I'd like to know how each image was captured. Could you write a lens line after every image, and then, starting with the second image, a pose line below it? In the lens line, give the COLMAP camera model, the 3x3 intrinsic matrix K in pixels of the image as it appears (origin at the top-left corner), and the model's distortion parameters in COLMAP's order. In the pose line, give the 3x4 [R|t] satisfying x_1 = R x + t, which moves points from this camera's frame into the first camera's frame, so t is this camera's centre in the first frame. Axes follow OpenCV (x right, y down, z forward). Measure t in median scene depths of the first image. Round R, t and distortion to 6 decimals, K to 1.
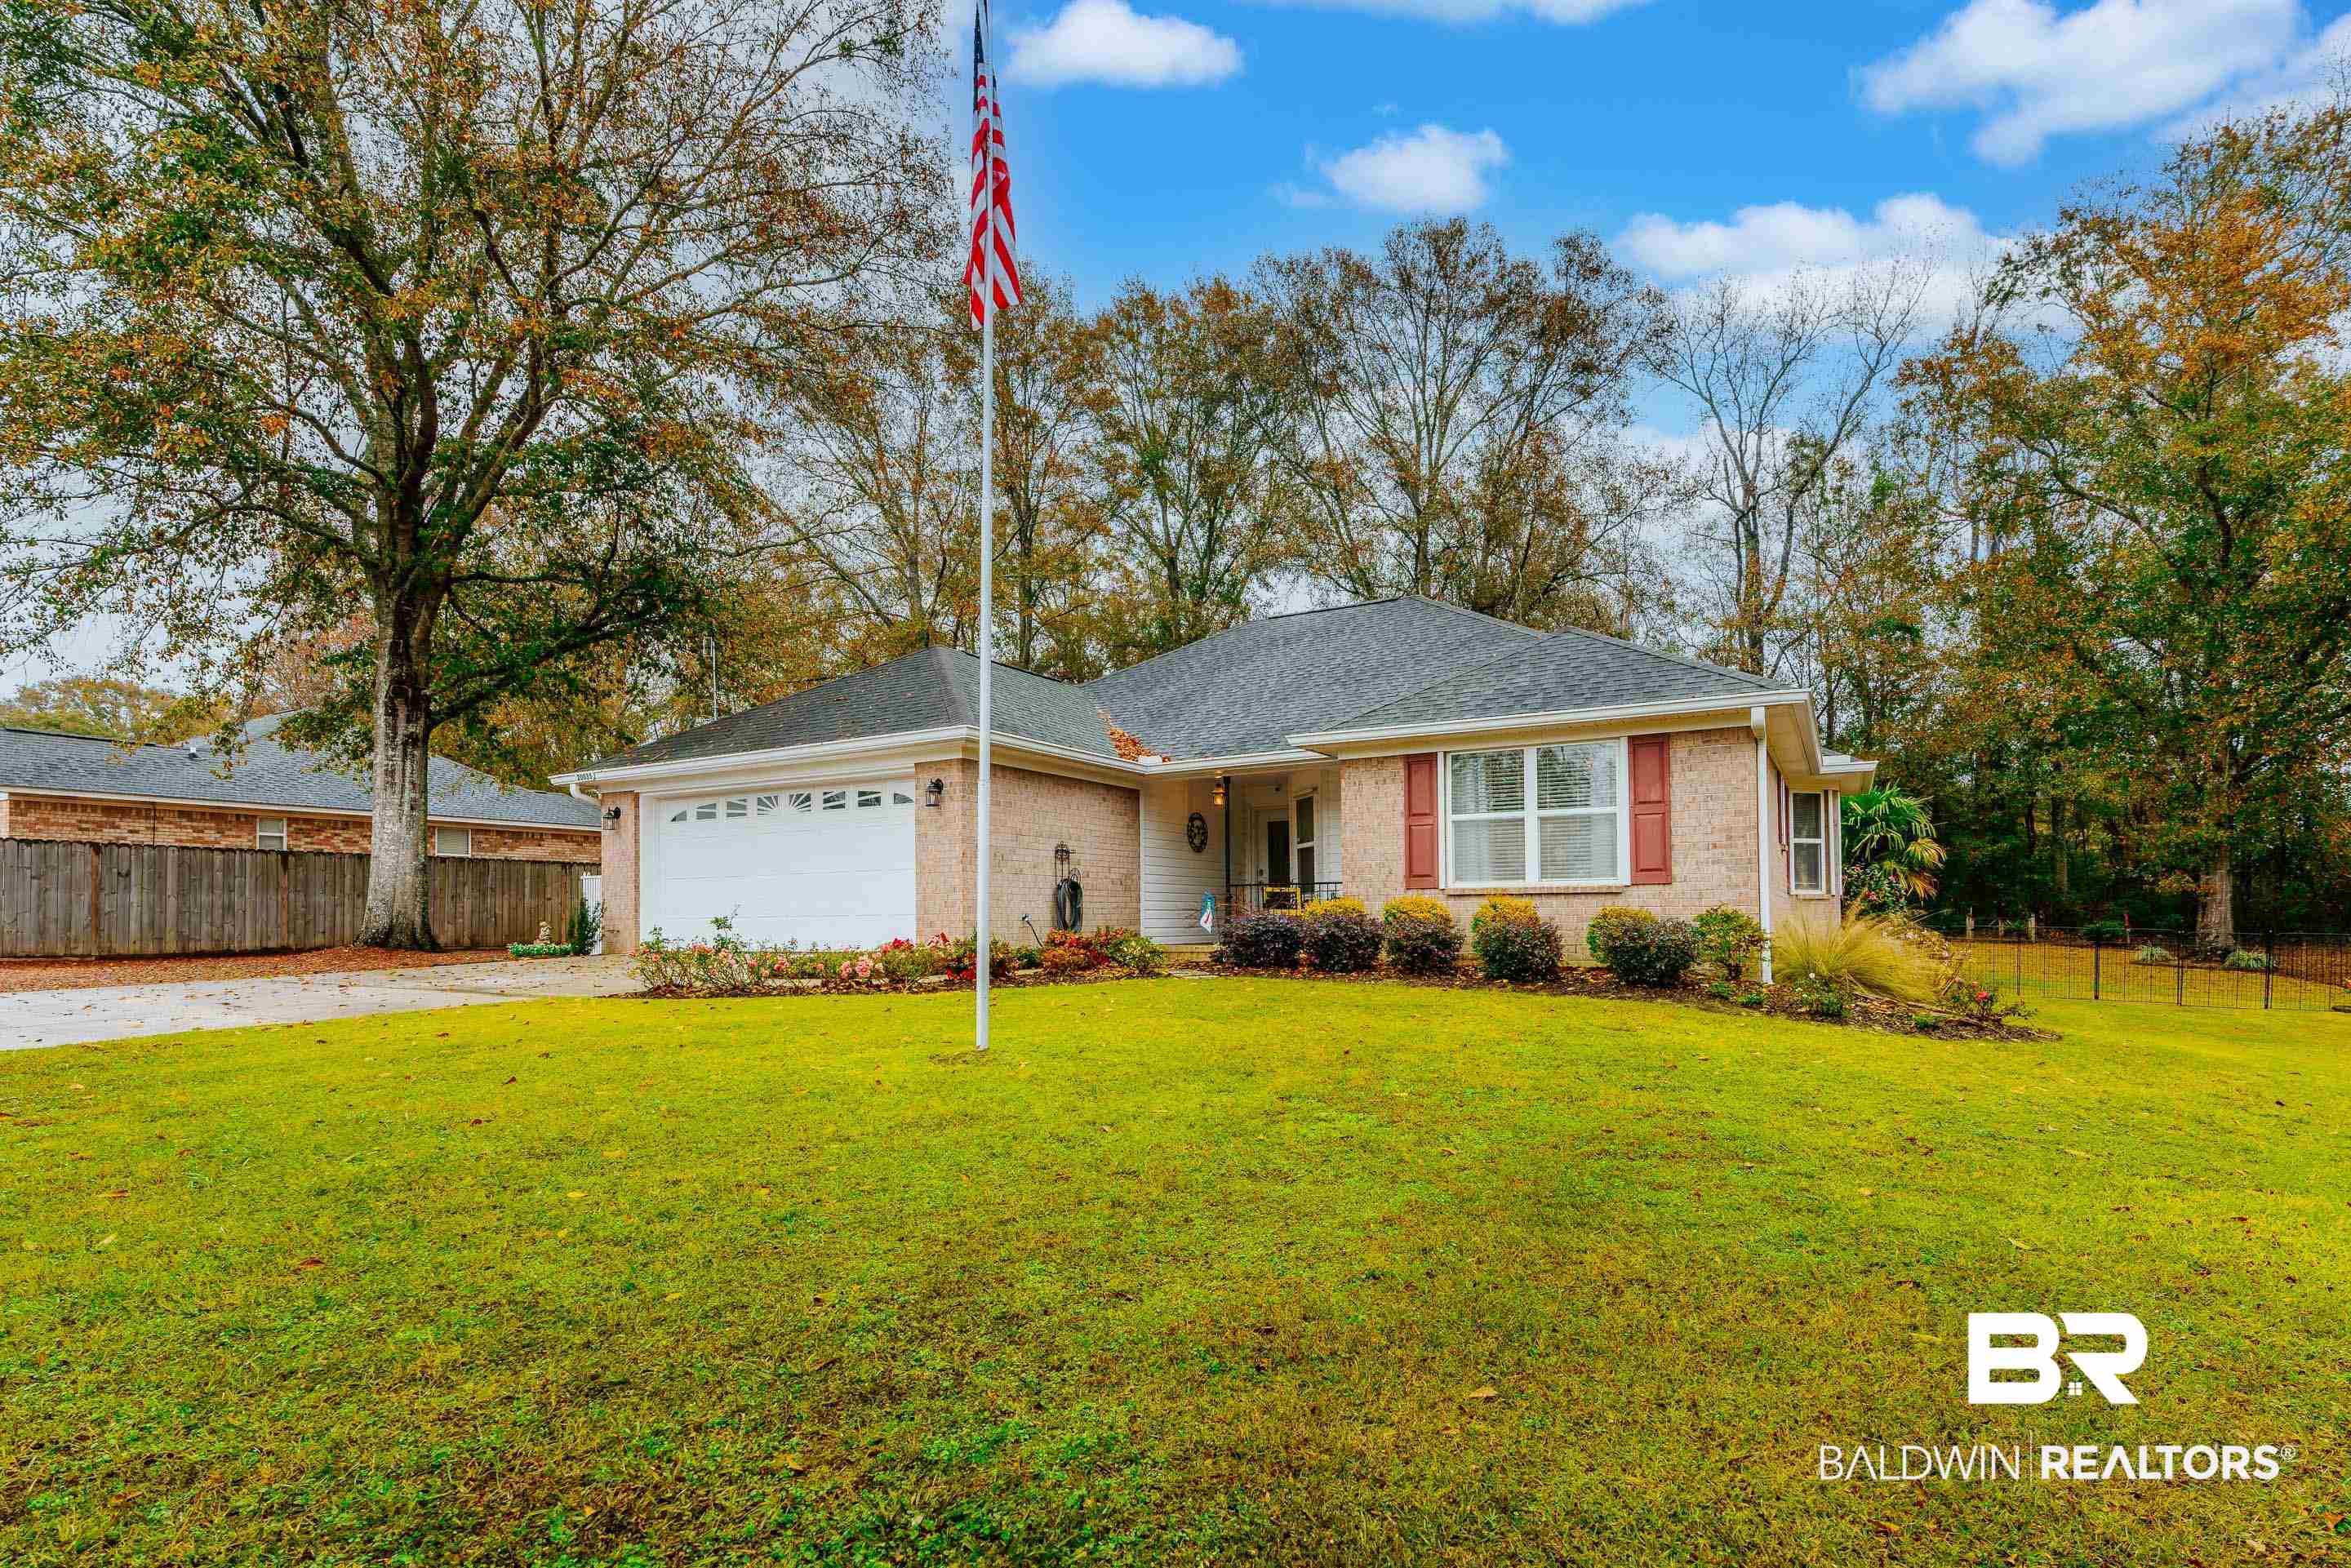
lens RADIAL K [[1181.0, 0, 1177.2], [0, 1181.0, 901.1], [0, 0, 1]] dist [0.020823, 0.000096]
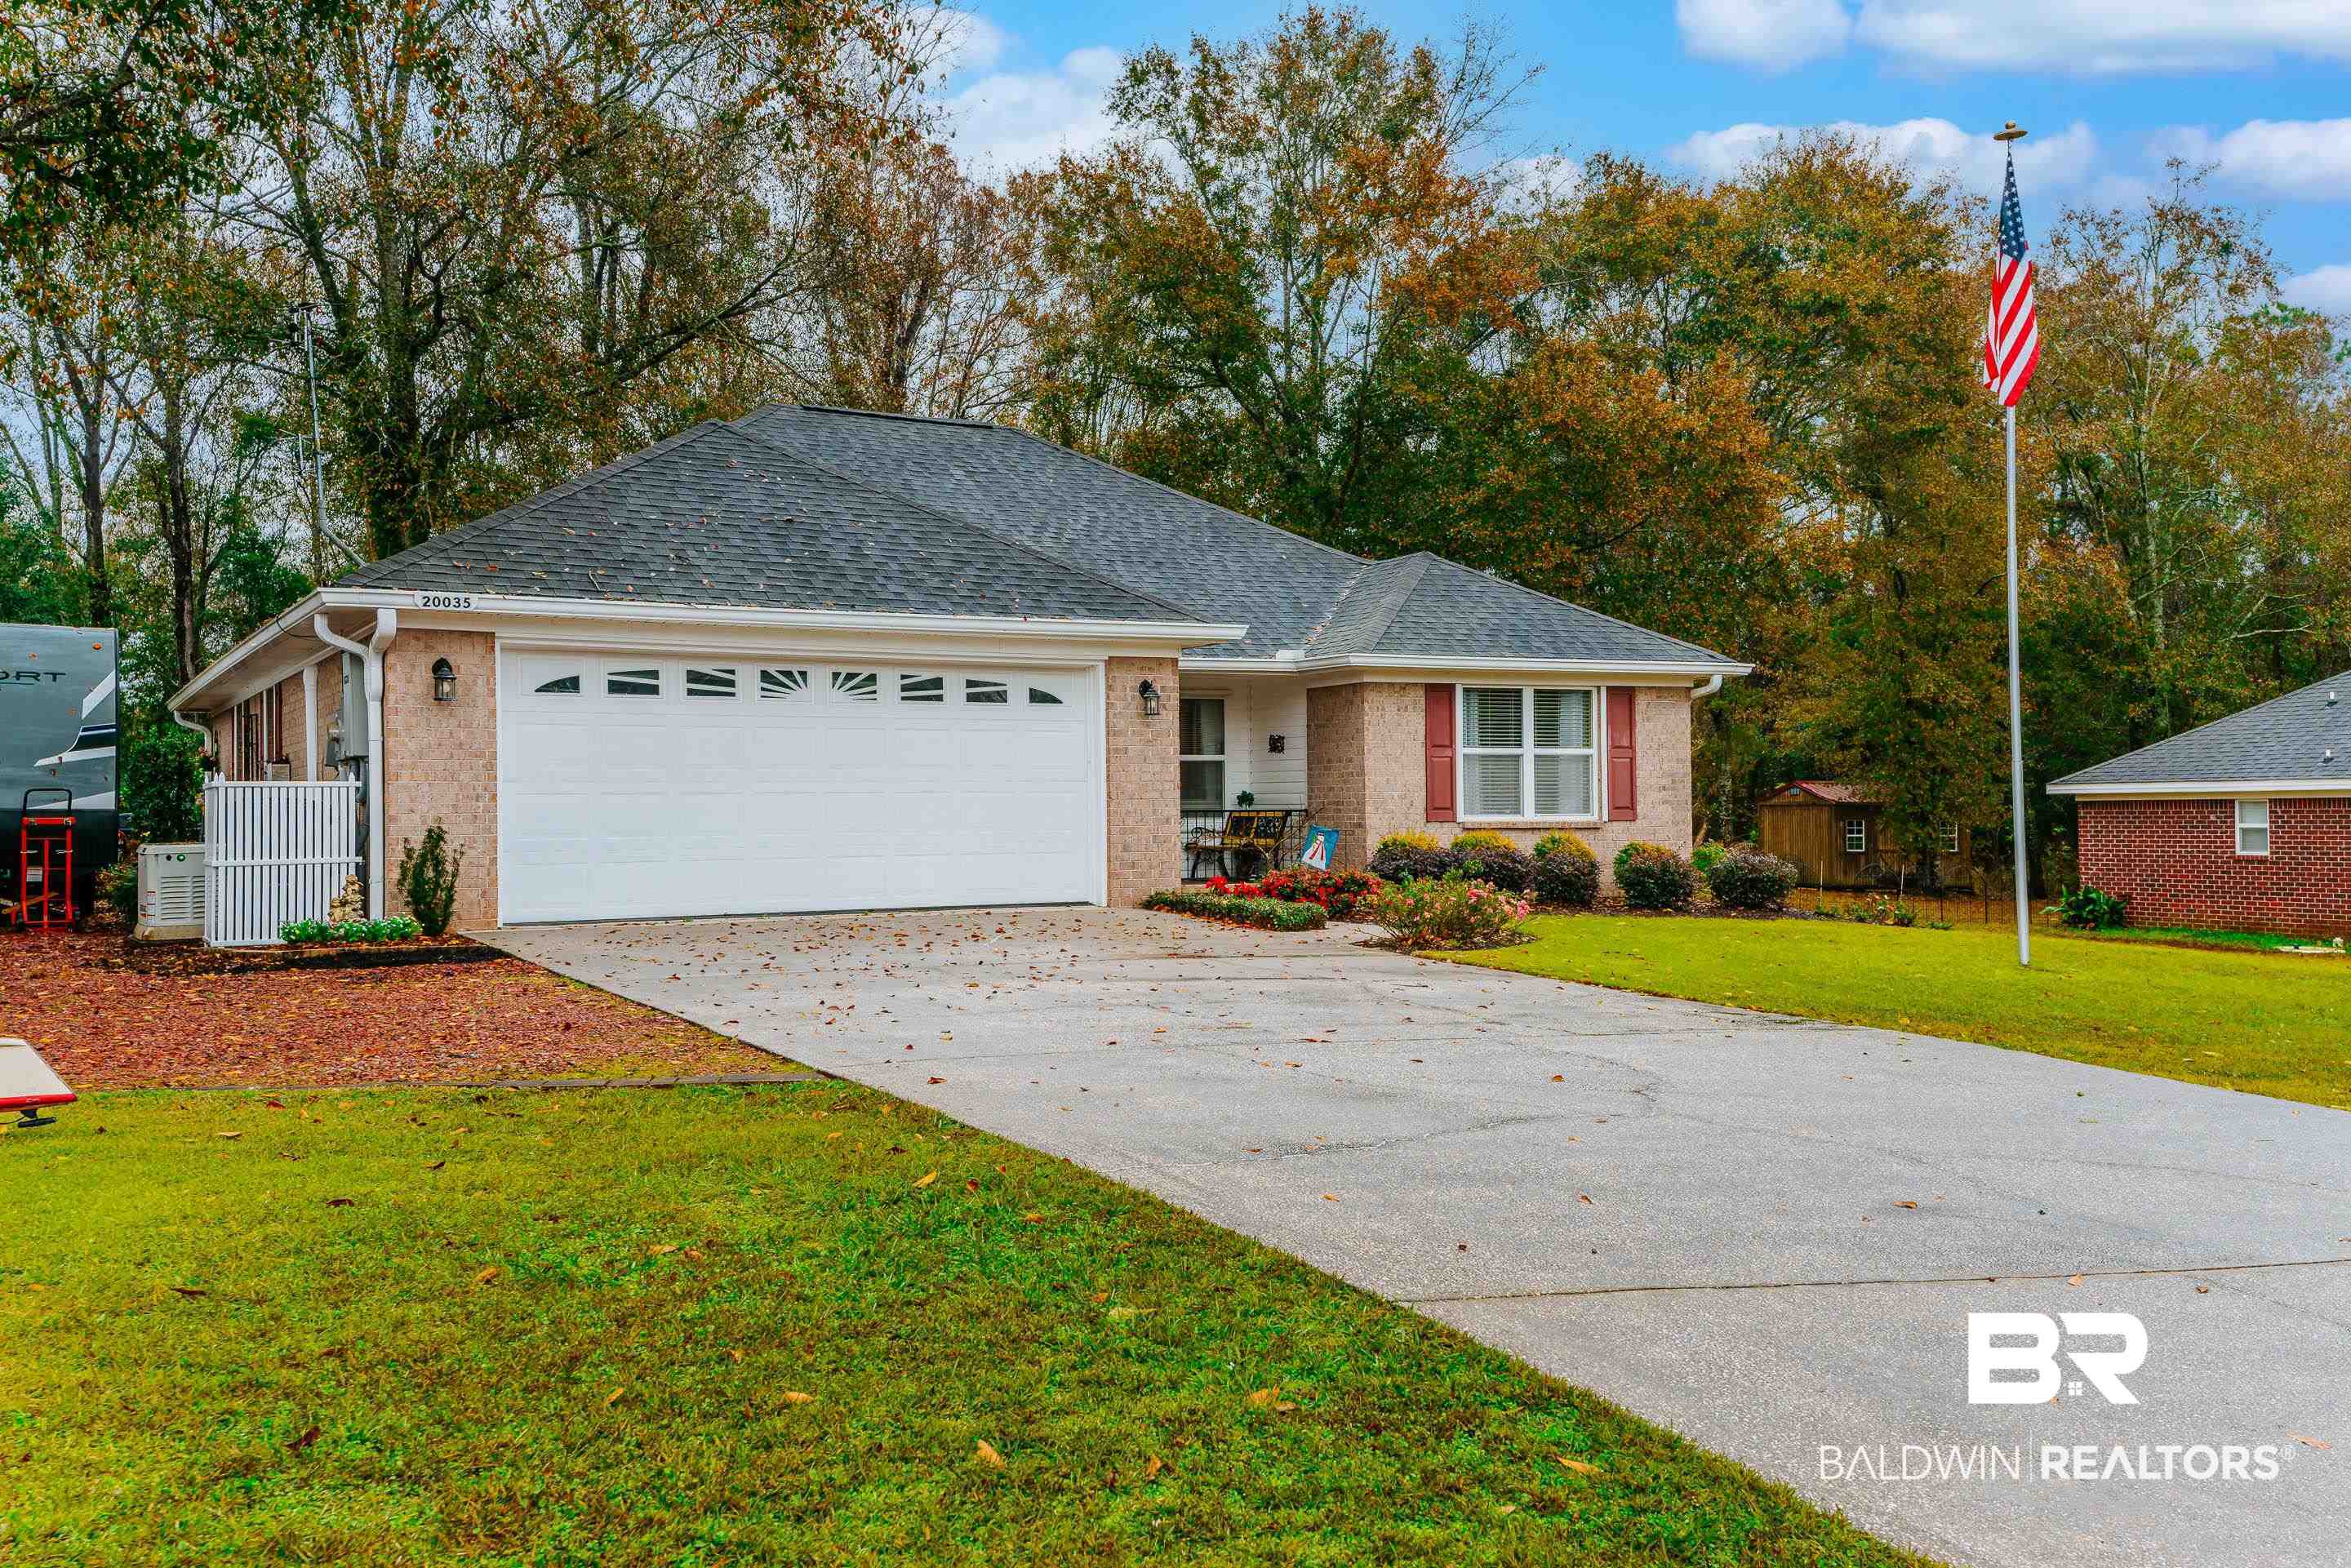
lens RADIAL K [[2170.2, 0, 1181.1], [0, 2170.2, 785.1], [0, 0, 1]] dist [0.627895, -0.984076]
pose [[0.545648, 0.016347, 0.837855, -1.400730], [-0.012490, 0.999857, -0.011373, -0.017032], [-0.837921, -0.004259, 0.545775, 0.184447]]
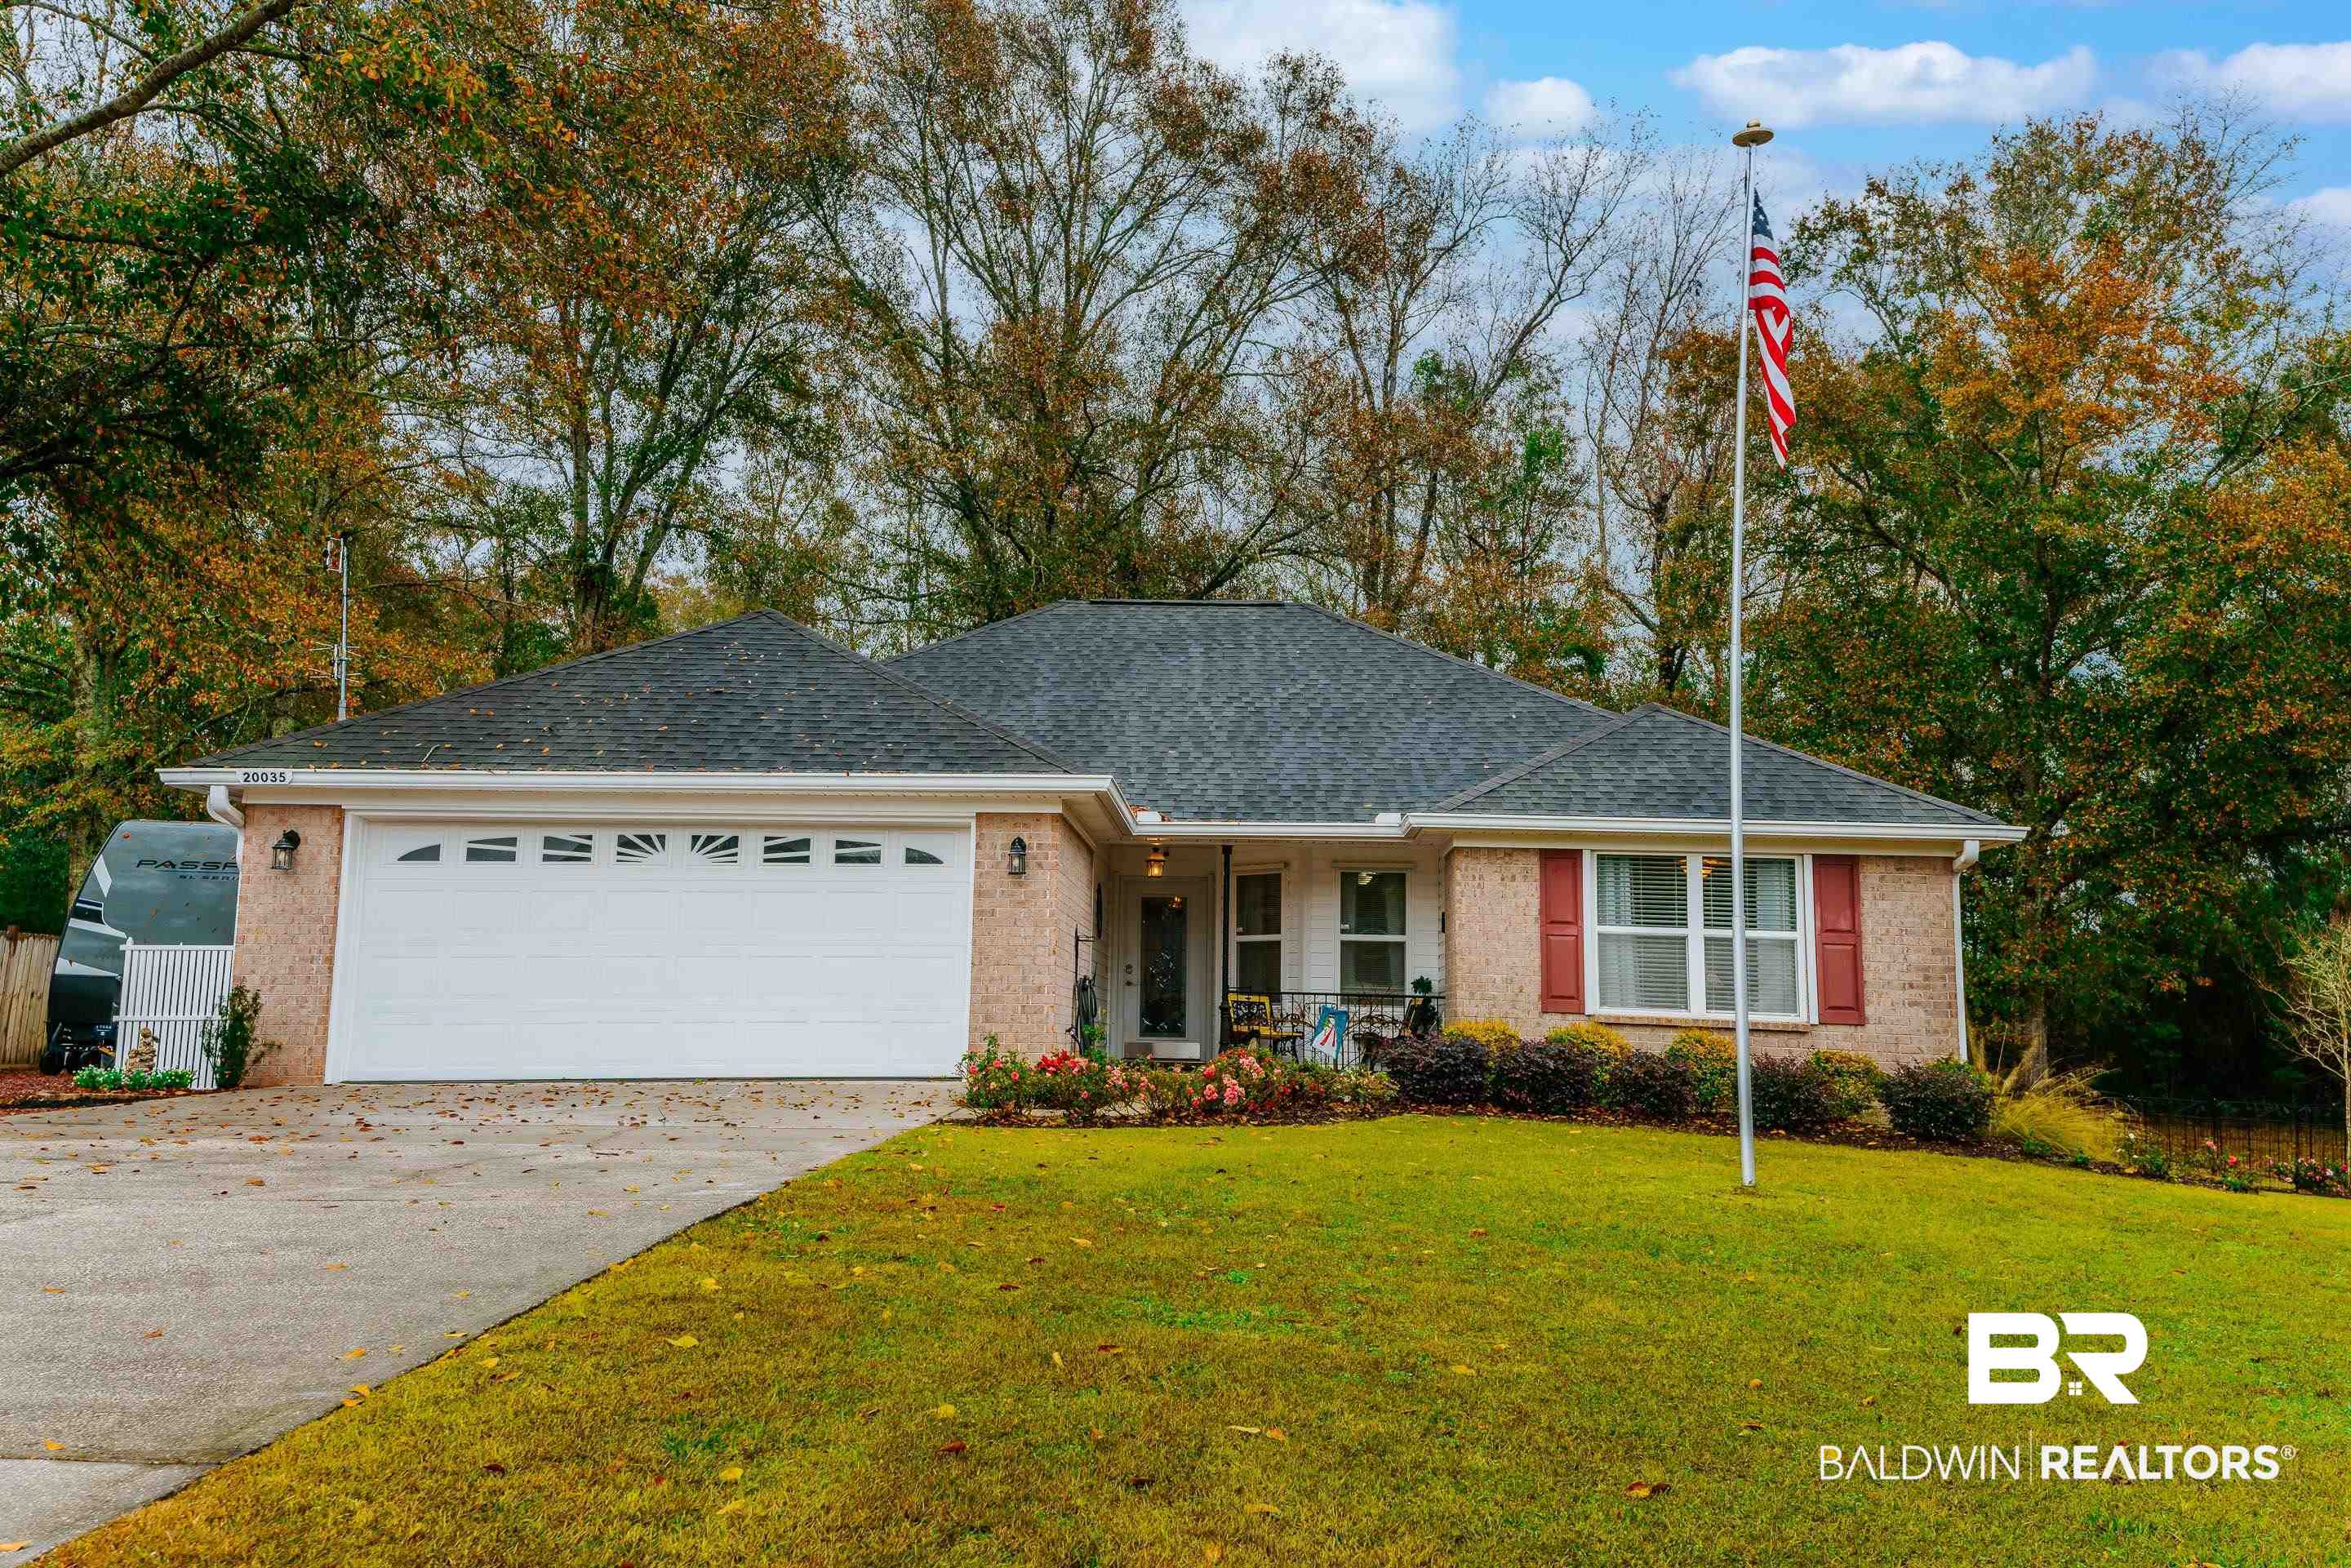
lens RADIAL K [[2163.9, 0, 1175.5], [0, 2163.9, 784.0], [0, 0, 1]] dist [0.615654, -0.980887]
pose [[0.885686, 0.079770, 0.457380, -0.736499], [-0.035470, 0.993876, -0.104653, 0.002185], [-0.462928, 0.076466, 0.883092, -0.249078]]
